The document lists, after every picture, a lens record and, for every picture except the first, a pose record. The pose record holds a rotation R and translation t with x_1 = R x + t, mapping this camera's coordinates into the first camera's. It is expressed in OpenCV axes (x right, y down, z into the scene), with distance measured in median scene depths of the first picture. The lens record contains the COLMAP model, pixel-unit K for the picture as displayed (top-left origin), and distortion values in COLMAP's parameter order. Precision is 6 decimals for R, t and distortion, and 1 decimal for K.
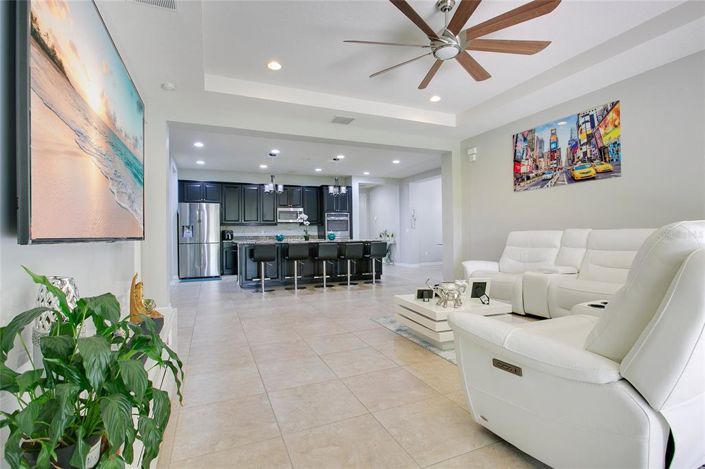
lens RADIAL K [[360.5, 0, 353.4], [0, 360.5, 233.4], [0, 0, 1]] dist [-0.001711, 0.000132]
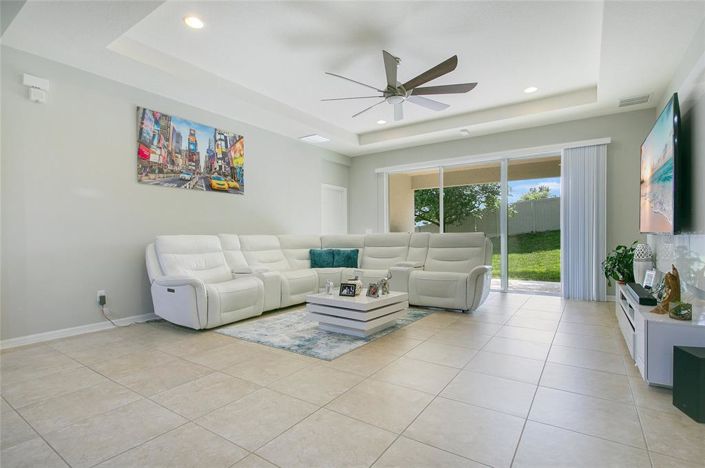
lens RADIAL K [[360.5, 0, 352.5], [0, 360.5, 235.9], [0, 0, 1]] dist [-0.001711, 0.000132]
pose [[-0.572652, 0.008531, 0.819754, -0.483649], [0.004337, 0.999963, -0.007377, 0.002321], [-0.819787, -0.000669, -0.572668, 1.233778]]
